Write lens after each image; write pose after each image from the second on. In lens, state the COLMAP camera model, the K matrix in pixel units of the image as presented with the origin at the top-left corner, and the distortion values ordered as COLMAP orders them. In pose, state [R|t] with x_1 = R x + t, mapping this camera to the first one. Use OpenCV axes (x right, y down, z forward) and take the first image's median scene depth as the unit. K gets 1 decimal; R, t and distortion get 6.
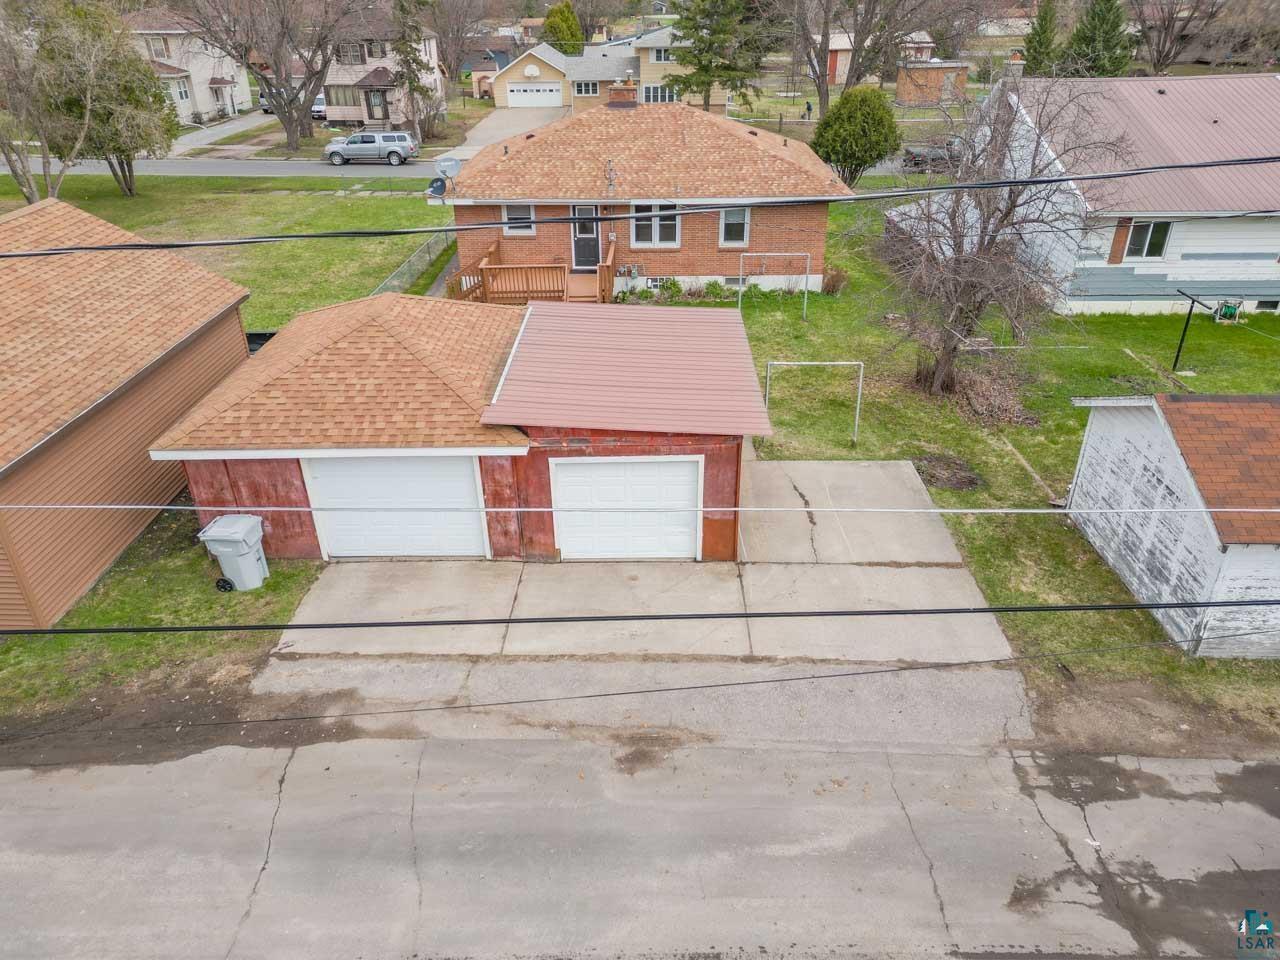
lens RADIAL K [[889.0, 0, 636.3], [0, 889.0, 478.0], [0, 0, 1]] dist [0.084022, -0.076473]
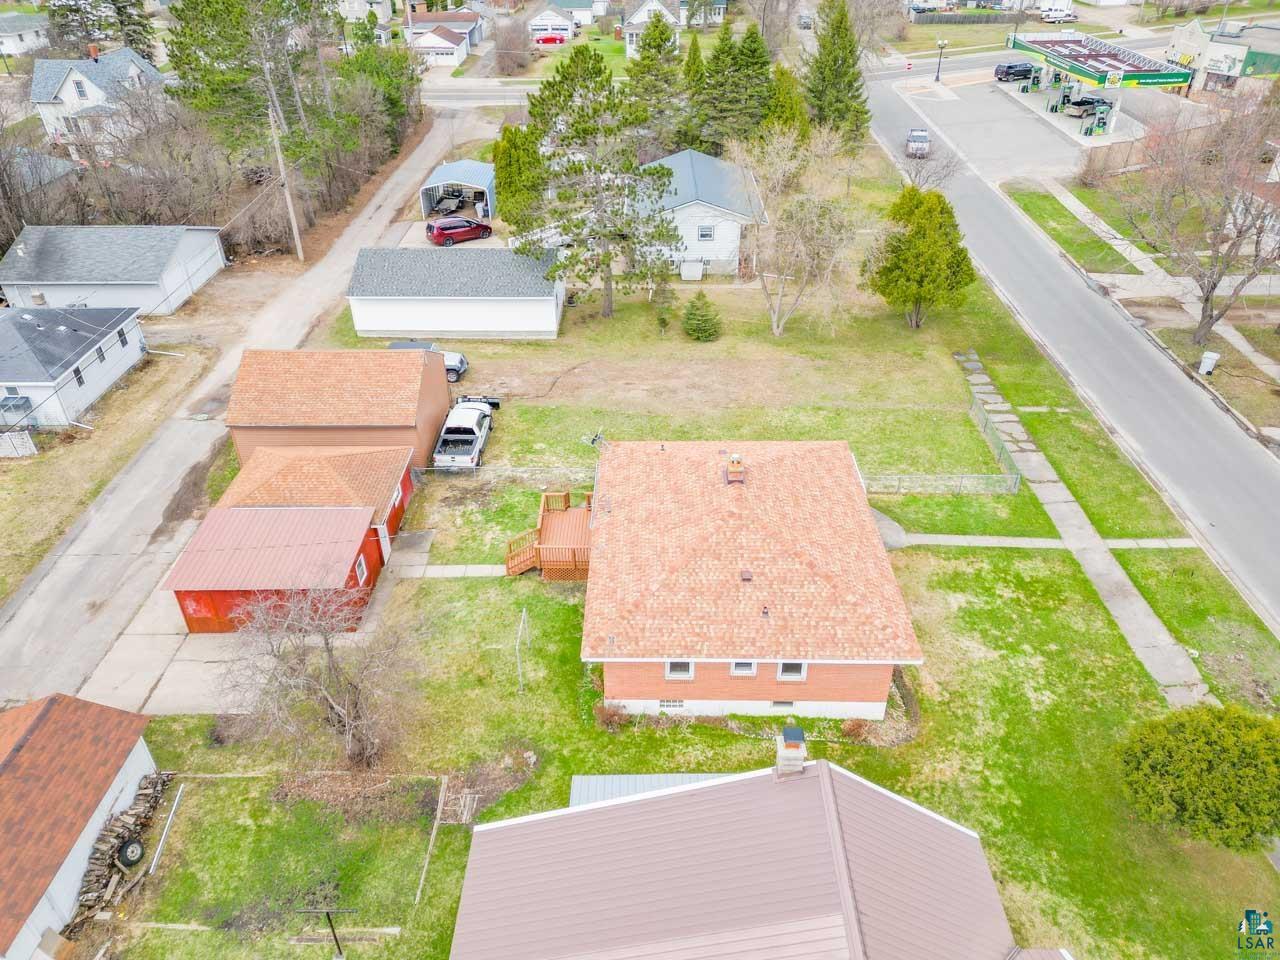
lens RADIAL K [[889.0, 0, 636.3], [0, 889.0, 478.0], [0, 0, 1]] dist [0.084022, -0.076473]
pose [[0.007284, 0.564667, -0.825287, 0.929063], [-0.463611, 0.733157, 0.497539, -0.959190], [0.886009, 0.378988, 0.267126, 0.670237]]
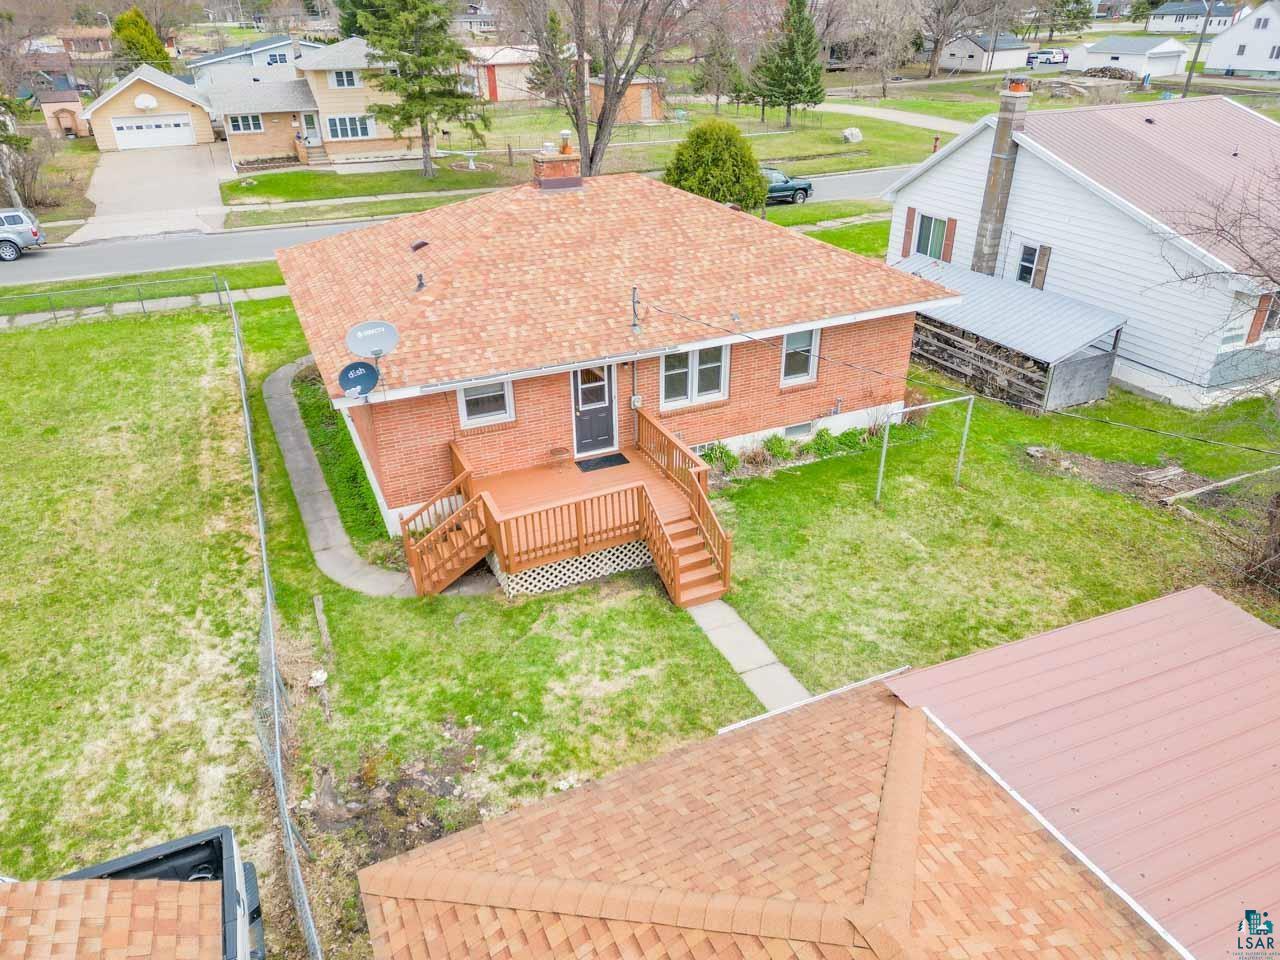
lens RADIAL K [[889.0, 0, 636.3], [0, 889.0, 478.0], [0, 0, 1]] dist [0.084022, -0.076473]
pose [[0.903698, -0.201961, 0.377547, -0.270390], [0.203897, 0.978356, 0.035301, -0.238830], [-0.376505, 0.045079, 0.925317, 0.428866]]
